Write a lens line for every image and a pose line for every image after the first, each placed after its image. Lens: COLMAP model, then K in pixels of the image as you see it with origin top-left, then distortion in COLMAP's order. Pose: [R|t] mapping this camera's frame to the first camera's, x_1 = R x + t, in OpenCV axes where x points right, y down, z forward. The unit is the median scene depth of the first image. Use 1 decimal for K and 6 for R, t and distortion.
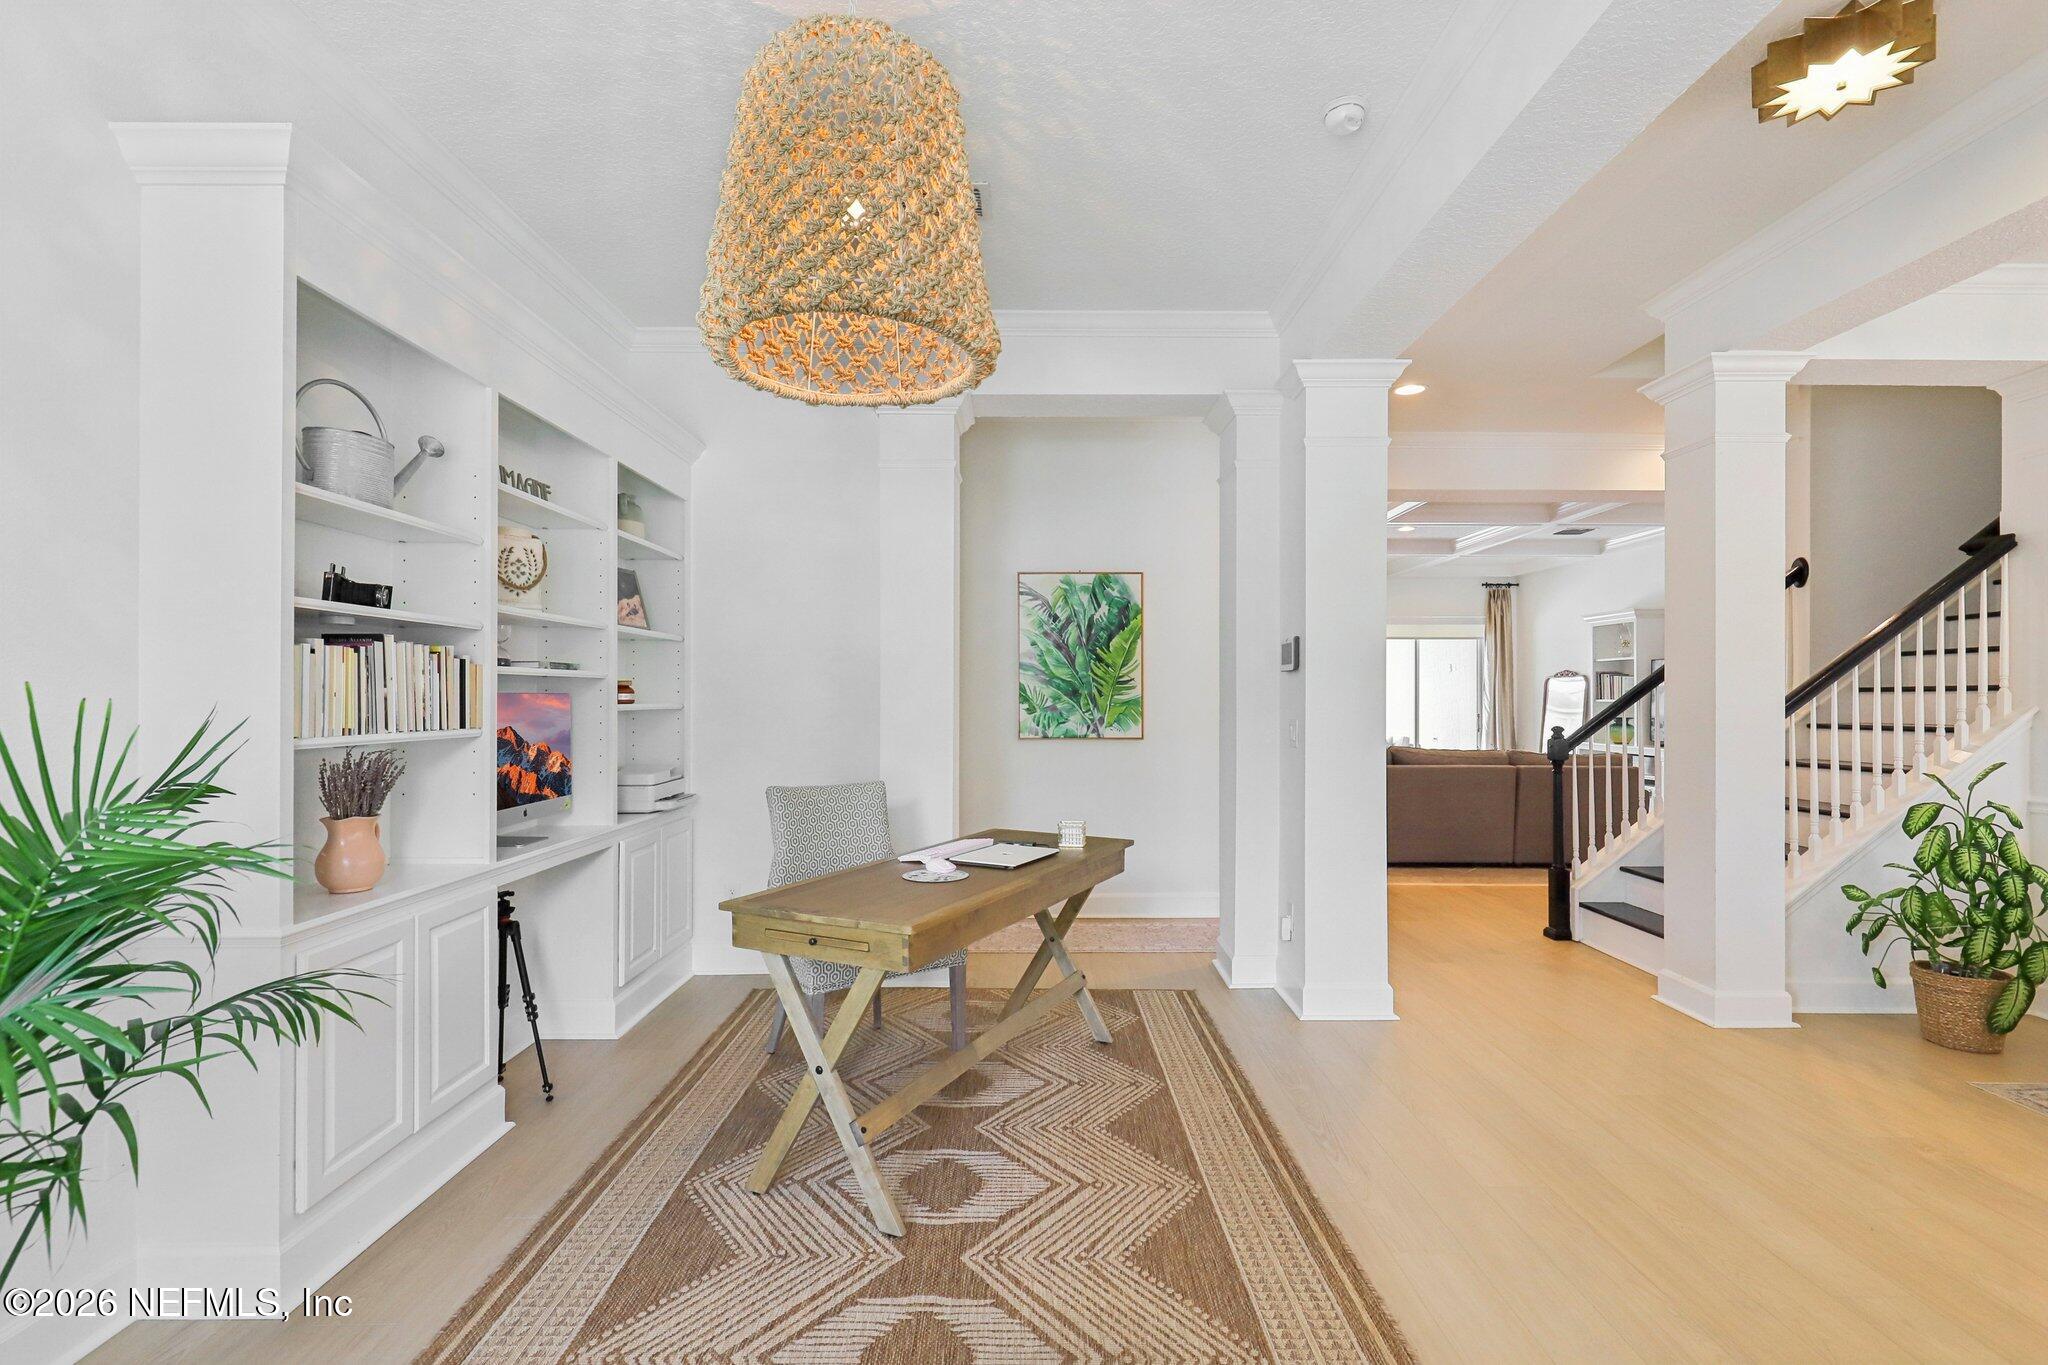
lens RADIAL K [[928.6, 0, 1033.4], [0, 928.6, 689.2], [0, 0, 1]] dist [0.000765, -0.000490]
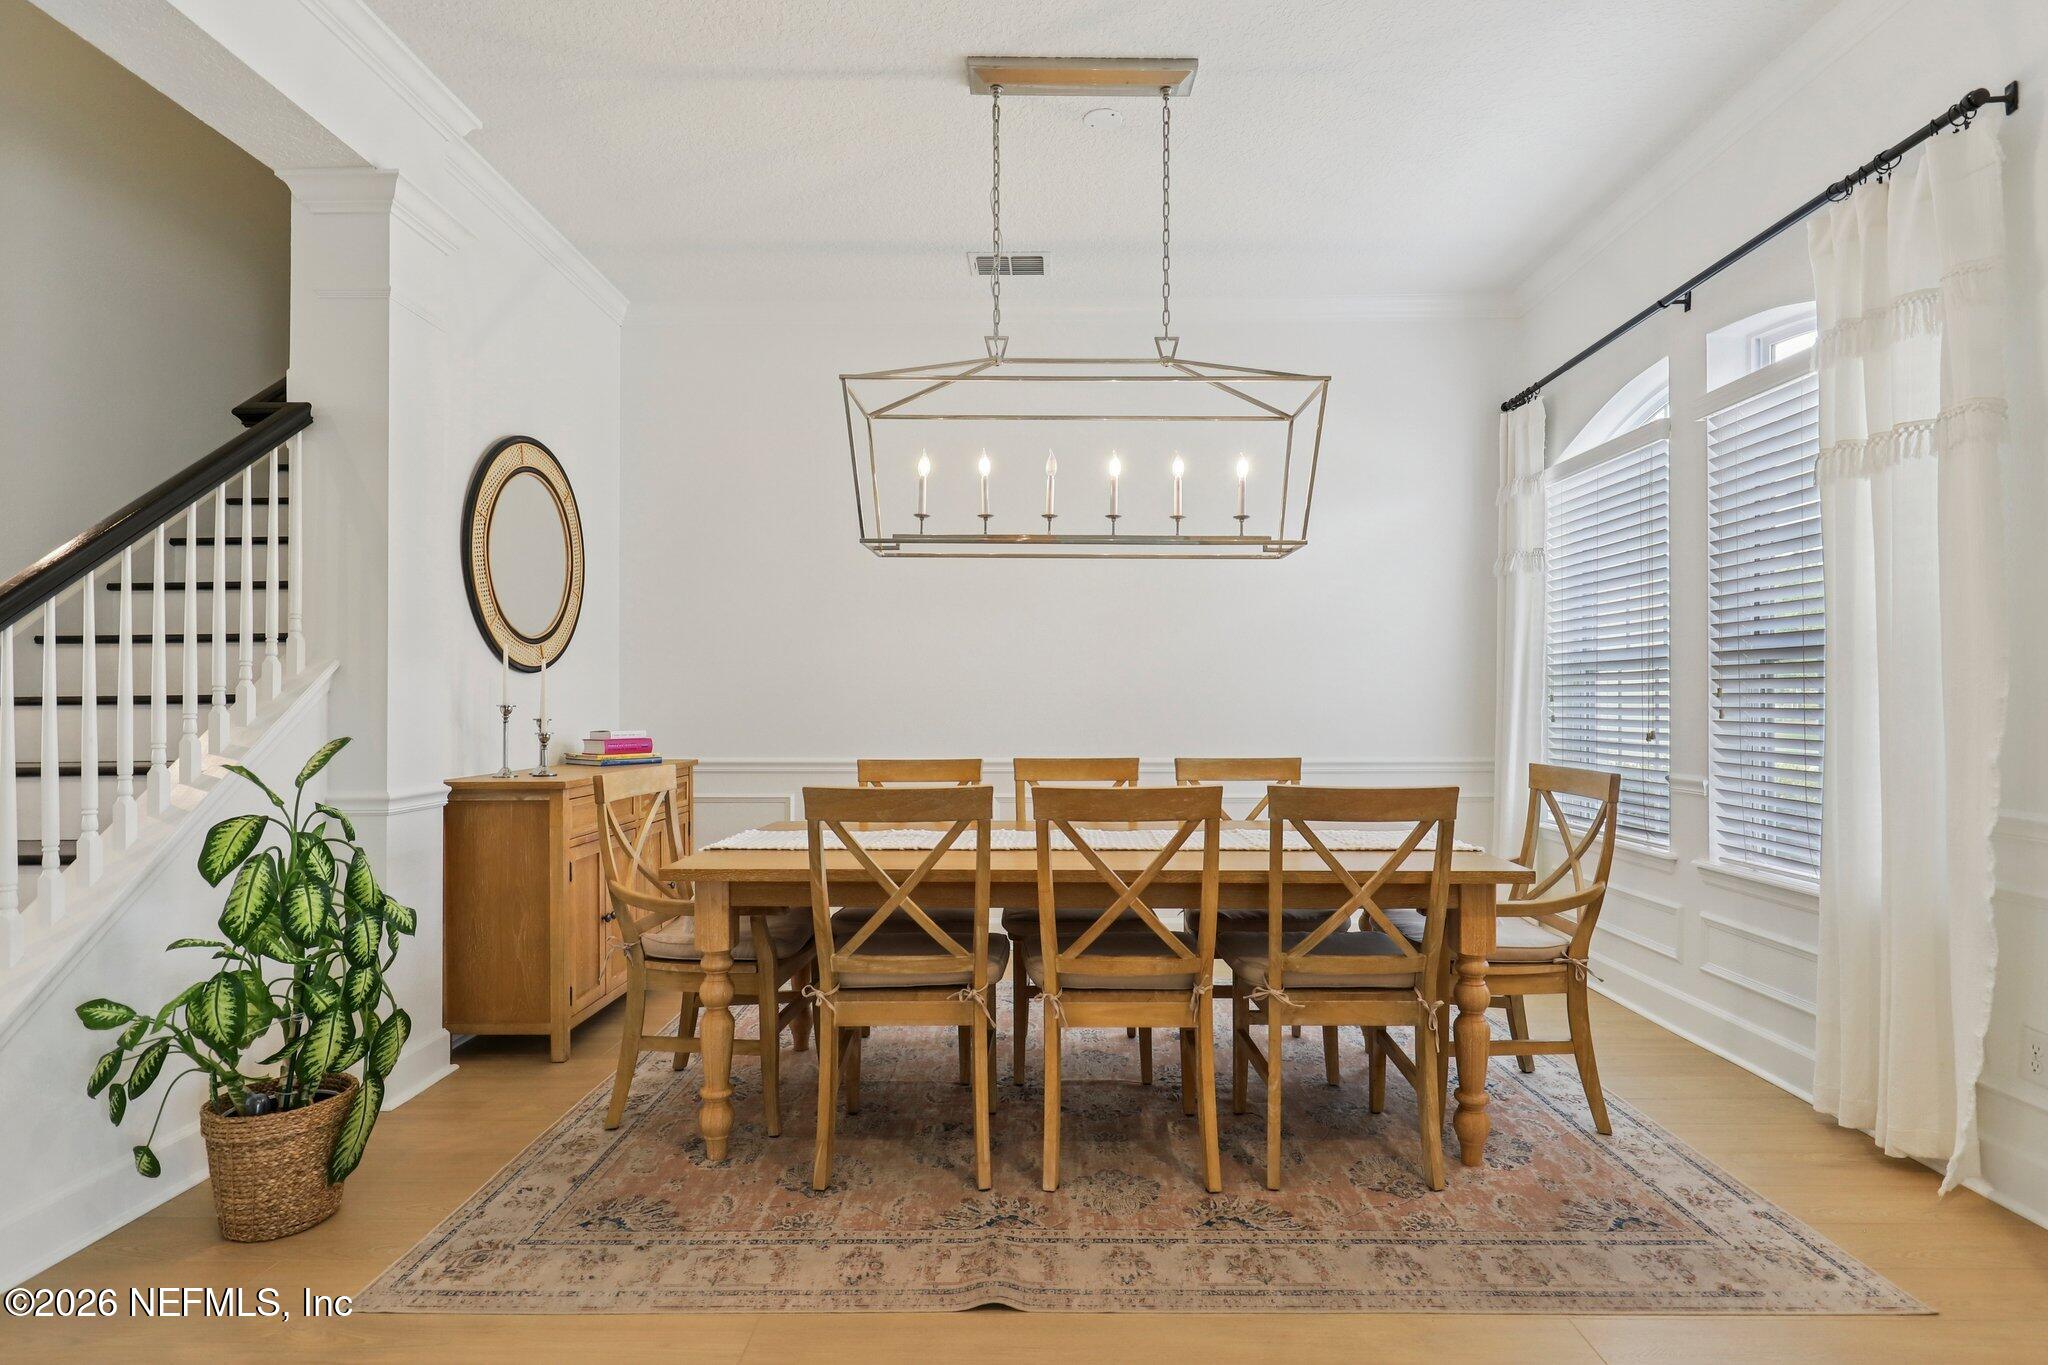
lens RADIAL K [[1057.3, 0, 1020.6], [0, 1057.3, 713.0], [0, 0, 1]] dist [0.016513, 0.000071]
pose [[0.054987, -0.009564, 0.998441, 0.349618], [-0.008110, 0.999917, 0.010025, 0.049846], [-0.998454, -0.008649, 0.054905, 0.495877]]
